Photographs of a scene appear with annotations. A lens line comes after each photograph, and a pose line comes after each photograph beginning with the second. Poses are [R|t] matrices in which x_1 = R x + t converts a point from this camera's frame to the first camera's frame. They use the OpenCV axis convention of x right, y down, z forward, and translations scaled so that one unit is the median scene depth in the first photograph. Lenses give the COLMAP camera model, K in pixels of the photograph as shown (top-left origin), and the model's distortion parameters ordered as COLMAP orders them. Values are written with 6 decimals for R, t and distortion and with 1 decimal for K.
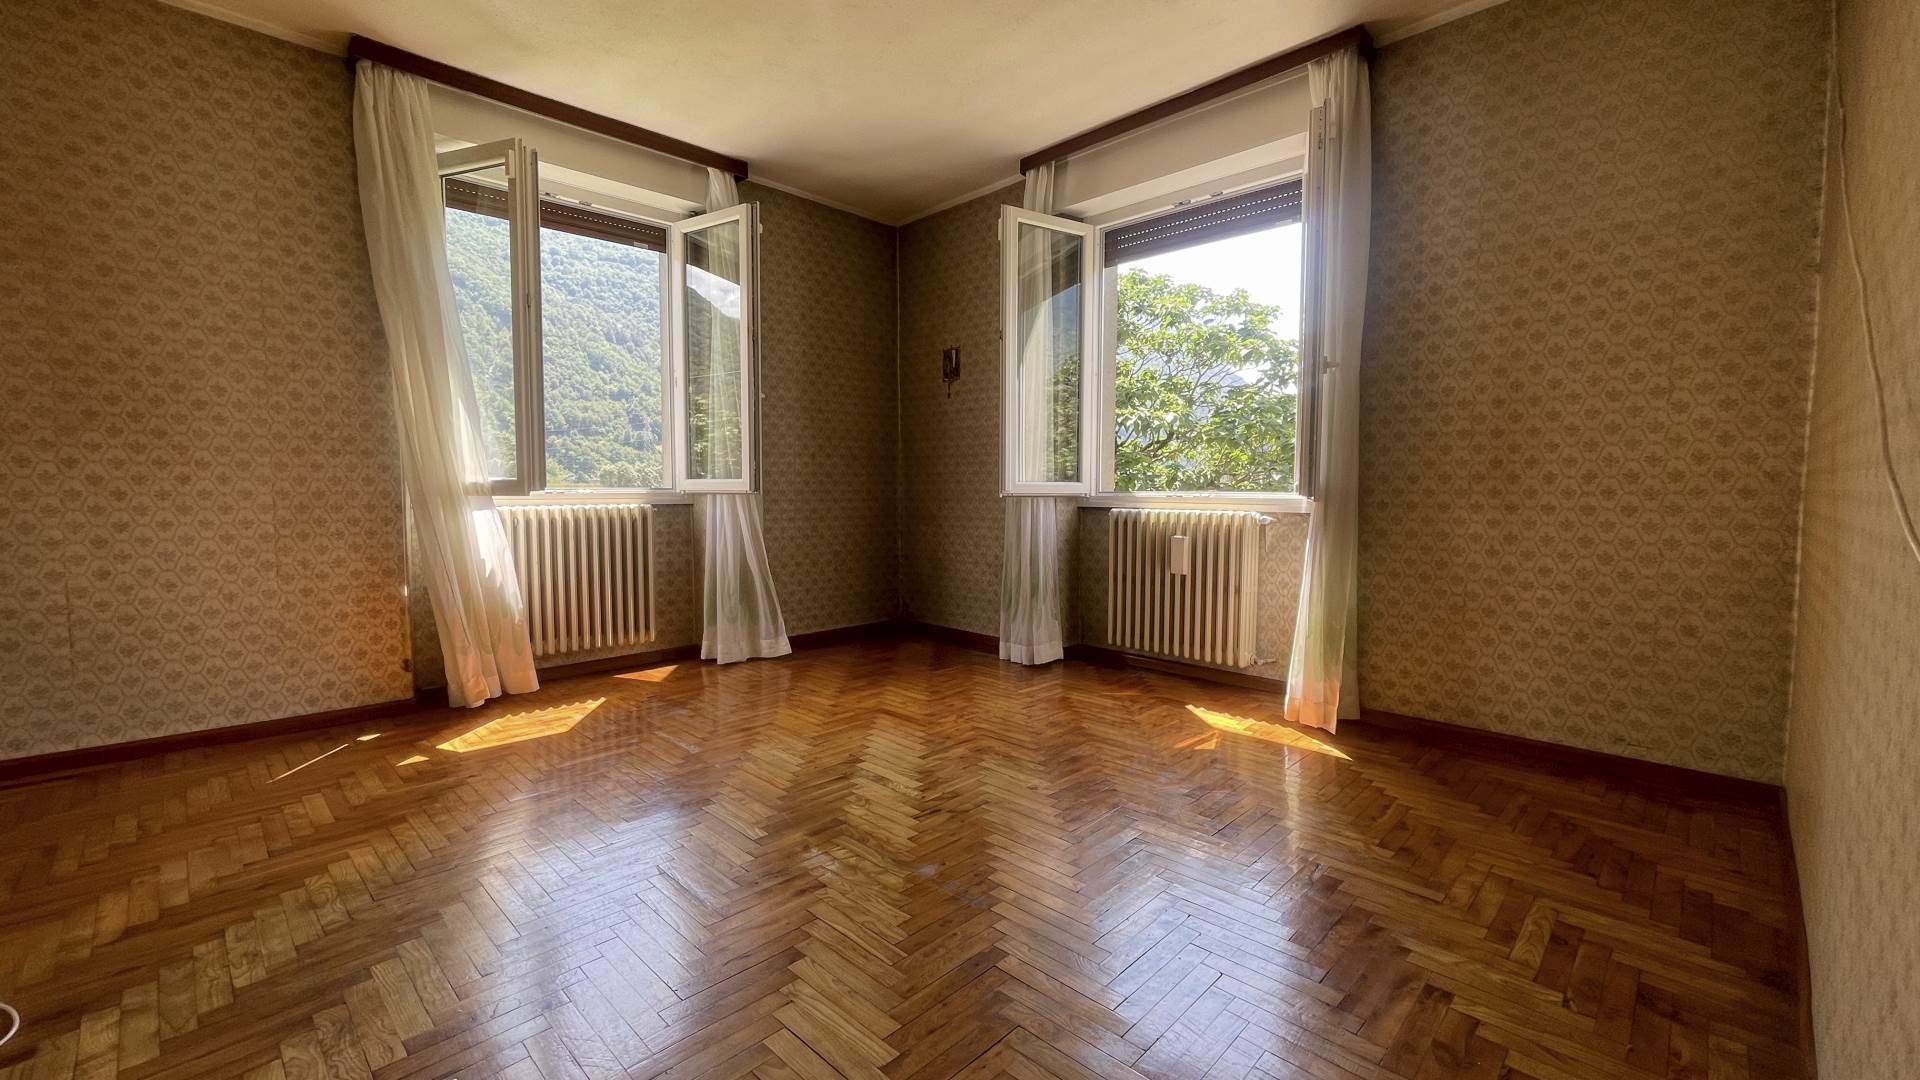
lens RADIAL K [[781.2, 0, 960.8], [0, 781.2, 547.3], [0, 0, 1]] dist [0.004403, -0.002997]
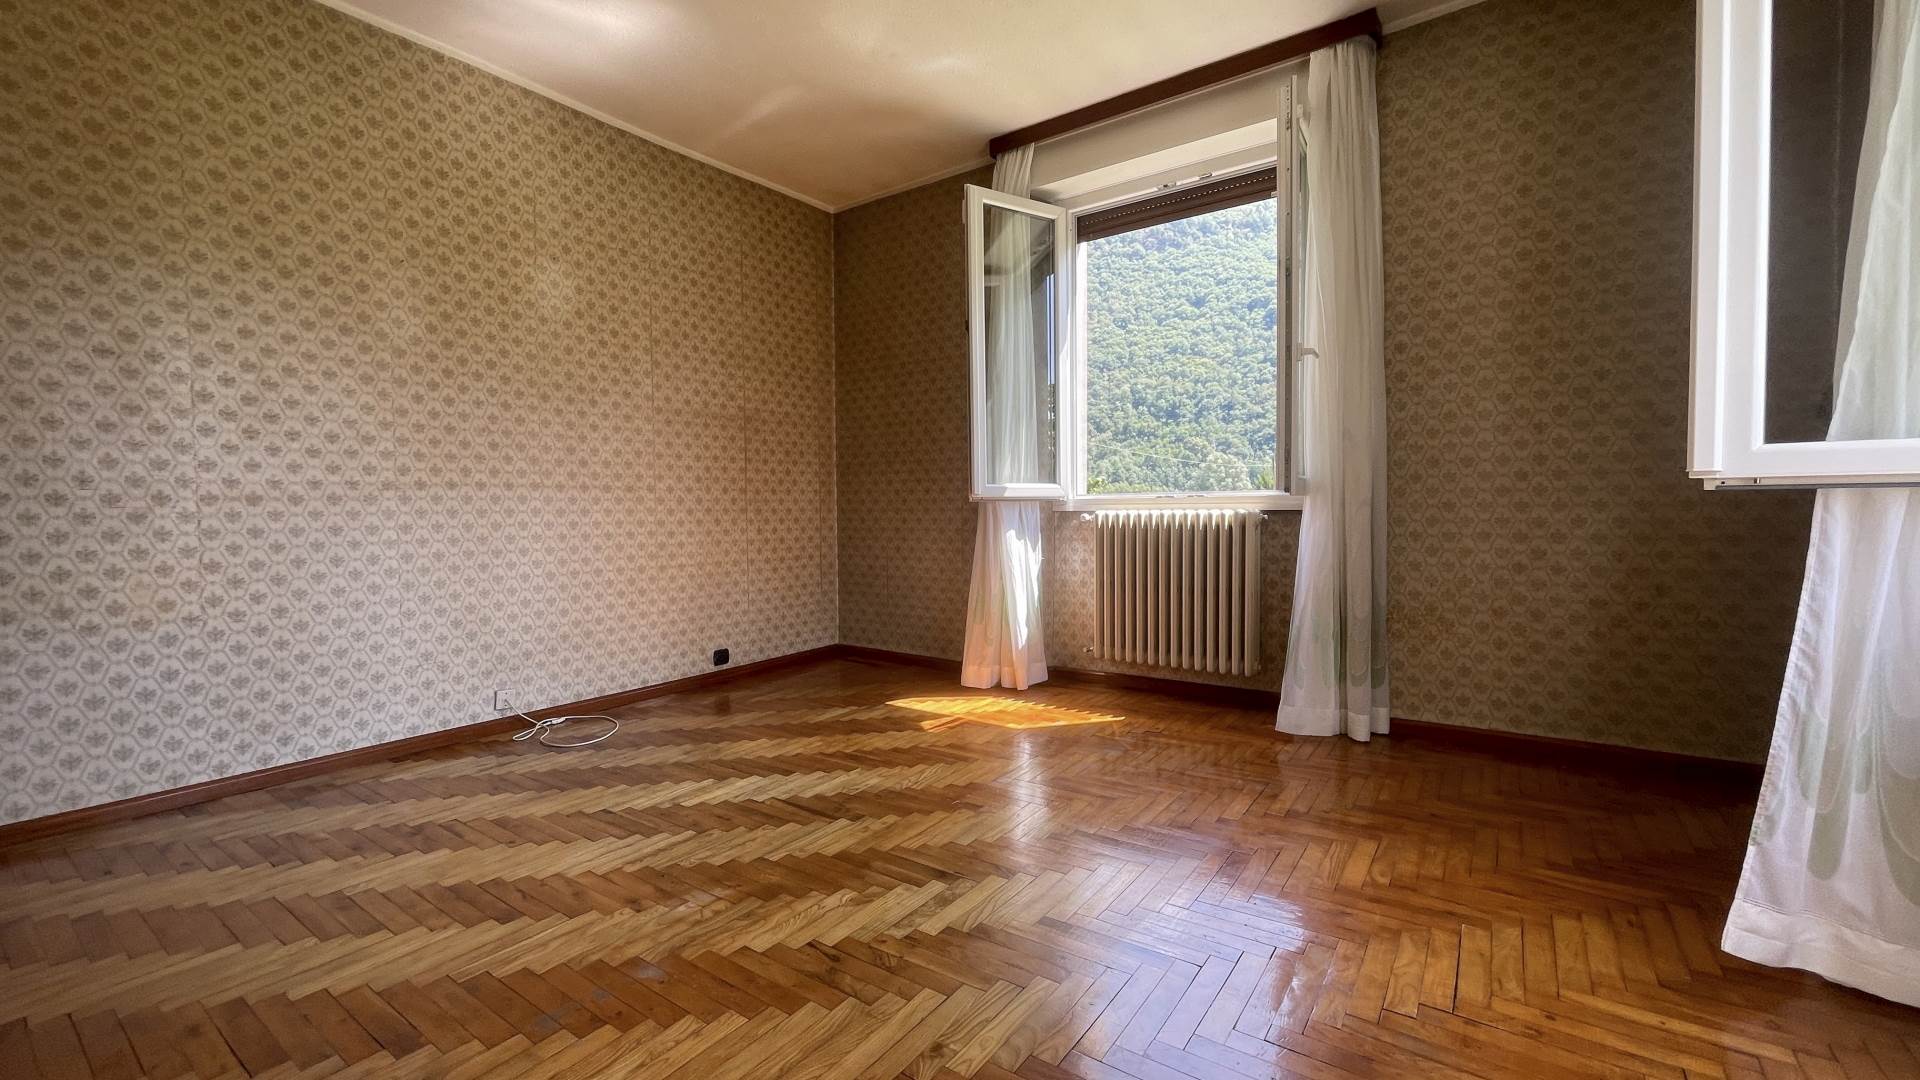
lens RADIAL K [[781.2, 0, 951.2], [0, 781.2, 533.5], [0, 0, 1]] dist [0.004403, -0.002997]
pose [[0.143248, 0.028600, -0.989273, 0.446959], [-0.067104, 0.997563, 0.019122, -0.030365], [0.987409, 0.063645, 0.144818, 0.692674]]
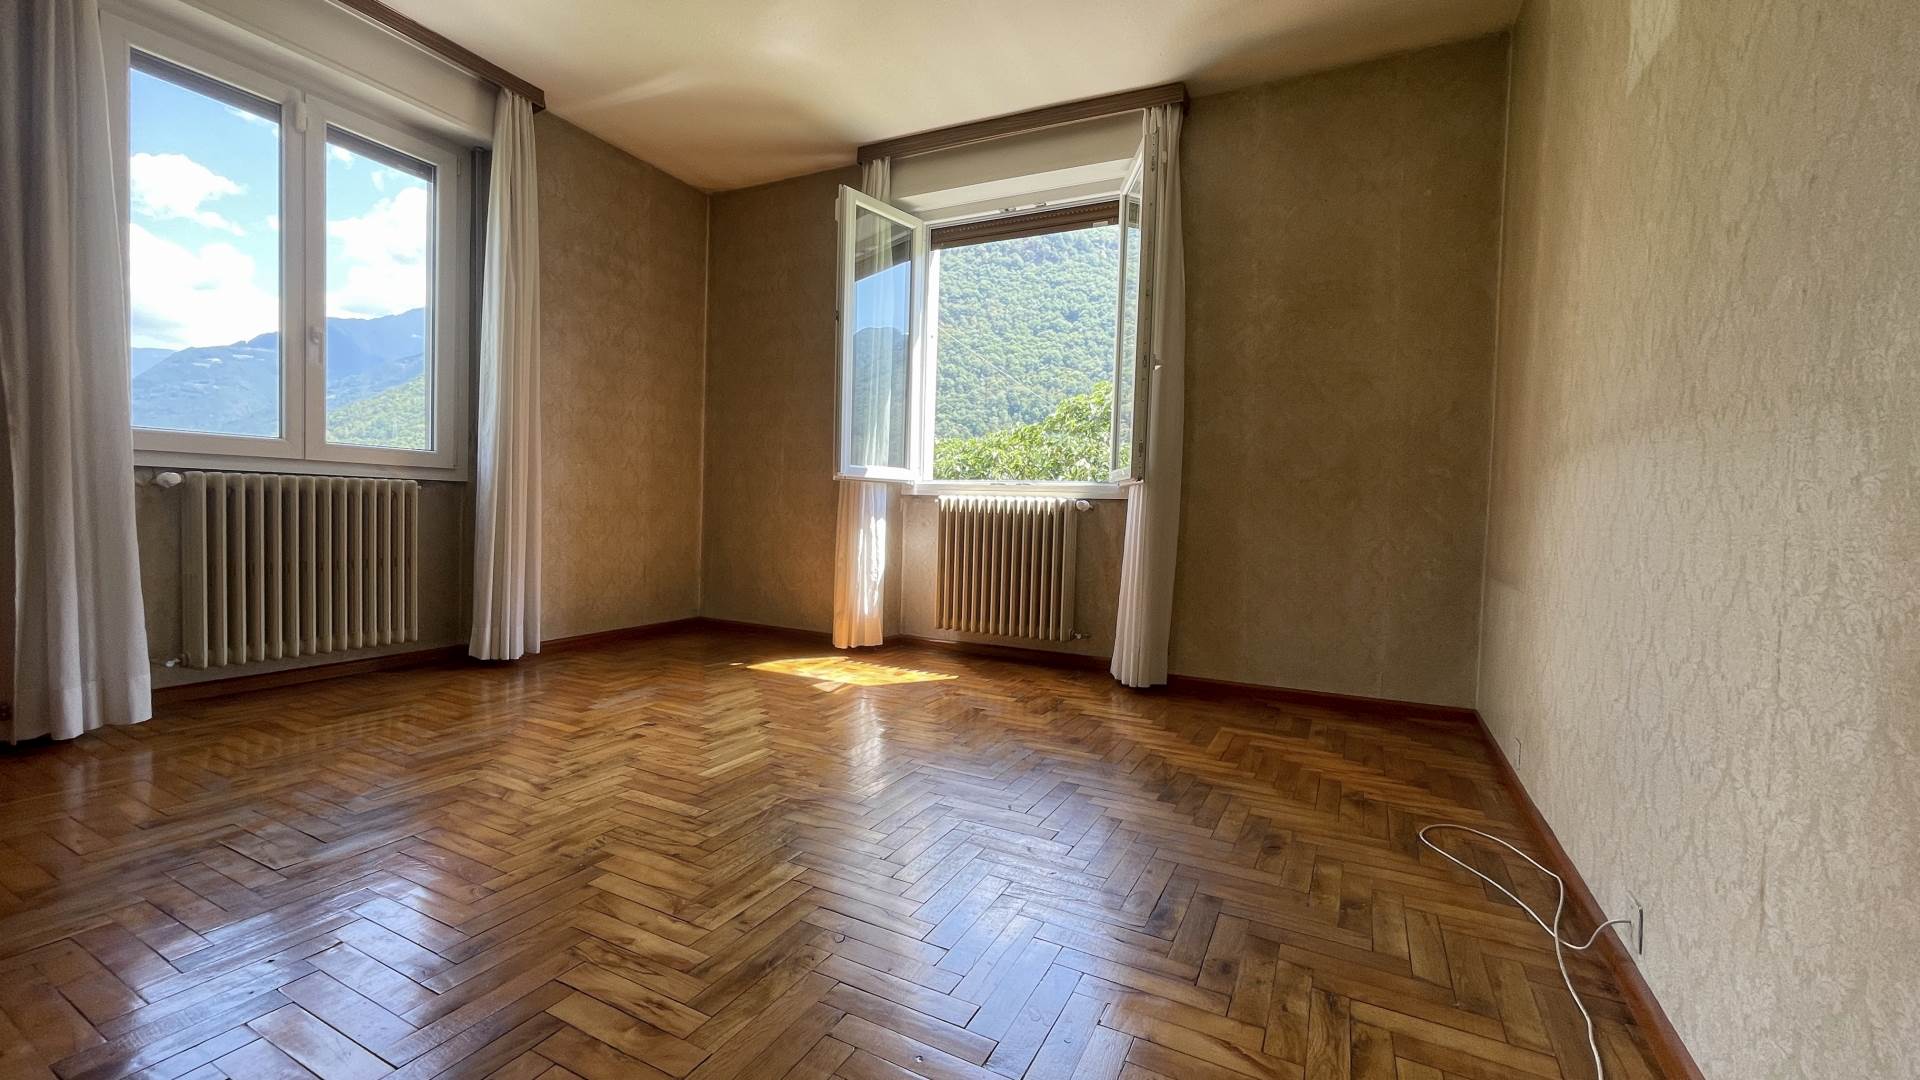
lens RADIAL K [[781.2, 0, 956.8], [0, 781.2, 541.2], [0, 0, 1]] dist [0.004403, -0.002997]
pose [[0.305943, 0.045661, -0.950954, 0.555812], [-0.101997, 0.994672, 0.014946, -0.005818], [0.946570, 0.092422, 0.308970, 0.705369]]
